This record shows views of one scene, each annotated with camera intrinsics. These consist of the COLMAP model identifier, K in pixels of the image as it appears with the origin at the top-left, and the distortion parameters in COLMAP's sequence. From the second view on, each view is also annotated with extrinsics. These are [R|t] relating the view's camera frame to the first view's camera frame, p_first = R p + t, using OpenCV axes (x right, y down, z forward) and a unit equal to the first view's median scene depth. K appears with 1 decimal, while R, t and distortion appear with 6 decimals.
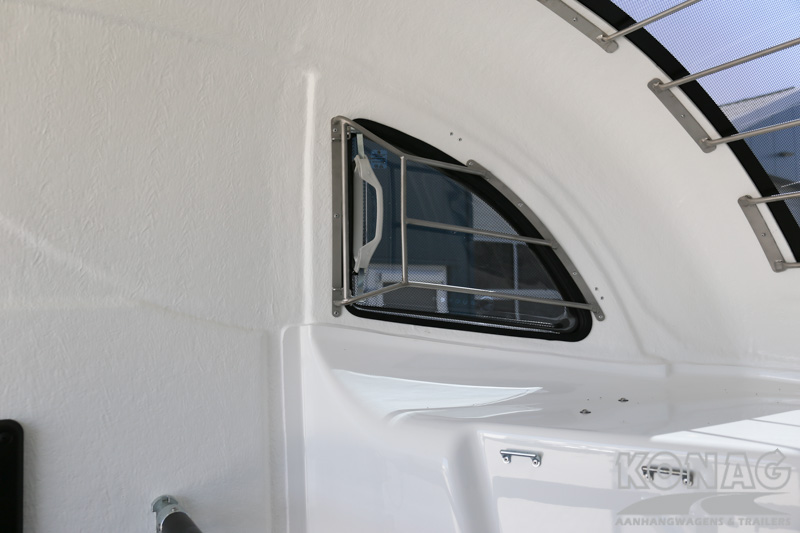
lens RADIAL K [[665.0, 0, 388.8], [0, 665.0, 268.6], [0, 0, 1]] dist [-0.068429, 0.052535]
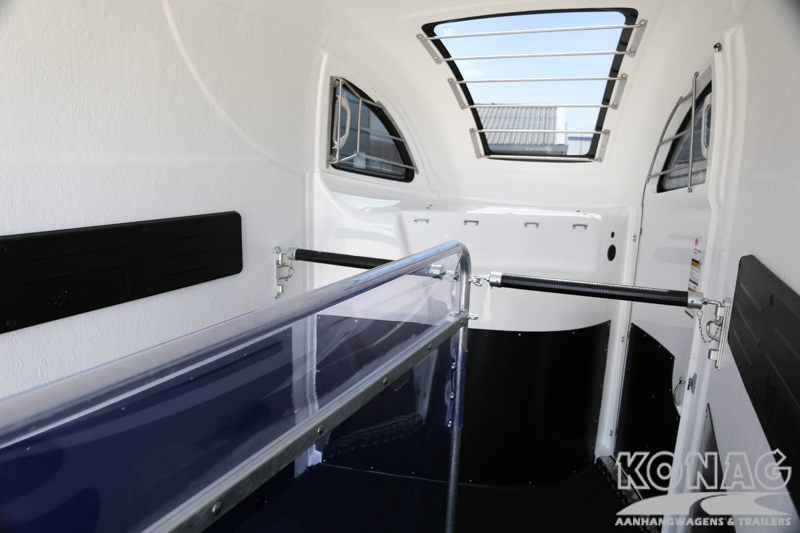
lens RADIAL K [[552.3, 0, 394.5], [0, 552.3, 266.8], [0, 0, 1]] dist [-0.091105, 0.065560]
pose [[0.821523, -0.061405, 0.566859, -0.973170], [-0.078581, 0.972503, 0.219231, -0.029280], [-0.564734, -0.224647, 0.794109, -0.678701]]
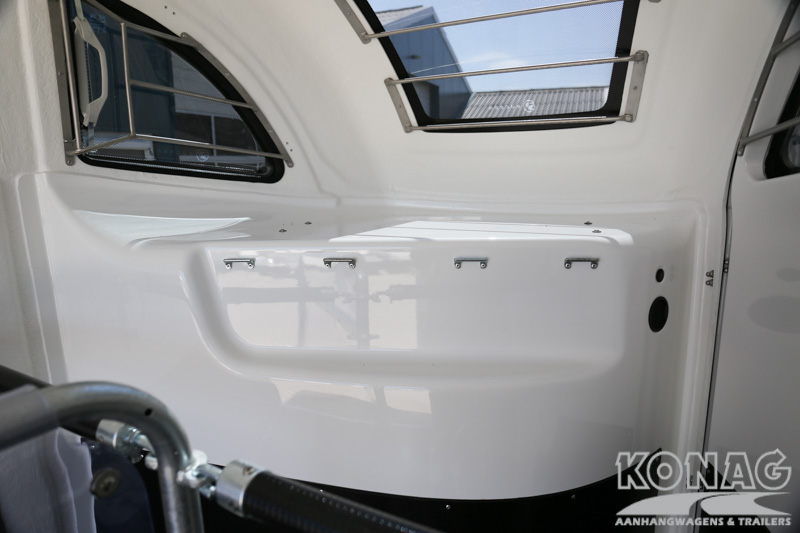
lens RADIAL K [[552.3, 0, 396.5], [0, 552.3, 265.8], [0, 0, 1]] dist [-0.091105, 0.065560]
pose [[0.870508, -0.090130, 0.483832, -0.053713], [-0.022844, 0.974629, 0.222658, 0.021597], [-0.491624, -0.204878, 0.846363, -0.100322]]
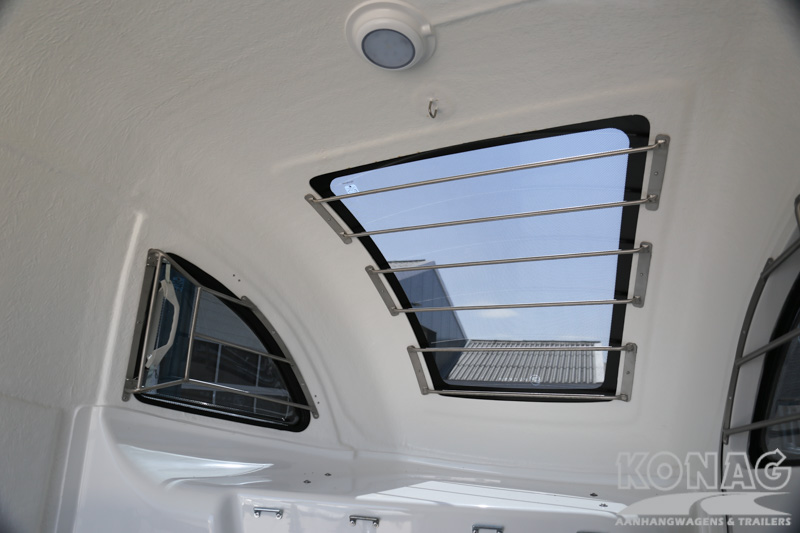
lens RADIAL K [[552.3, 0, 395.7], [0, 552.3, 263.5], [0, 0, 1]] dist [-0.091105, 0.065560]
pose [[0.861112, 0.188879, 0.472028, -0.171851], [-0.099750, 0.973151, -0.207428, -0.021938], [-0.498534, 0.131534, 0.856833, -0.178913]]
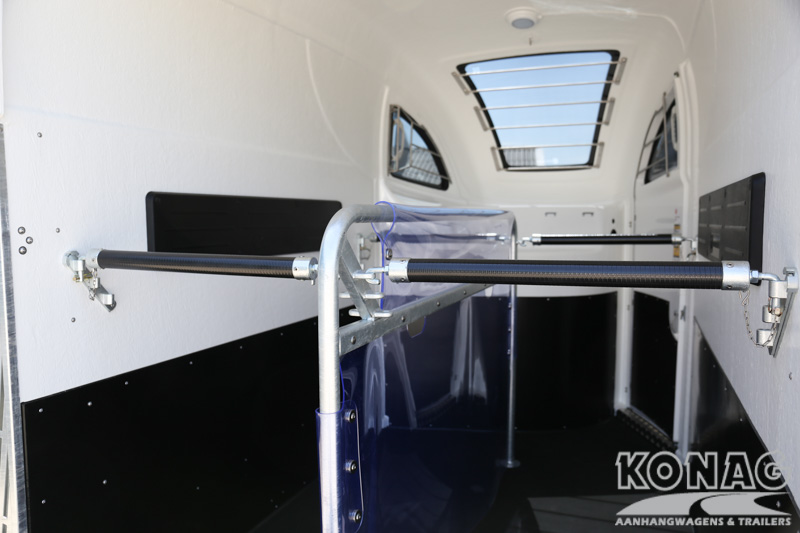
lens RADIAL K [[634.8, 0, 397.6], [0, 634.8, 264.9], [0, 0, 1]] dist [-0.050391, 0.027659]
pose [[0.776995, -0.023421, 0.629071, -1.763608], [-0.048245, 0.994153, 0.096603, 0.185492], [-0.627656, -0.105409, 0.771322, -1.147430]]
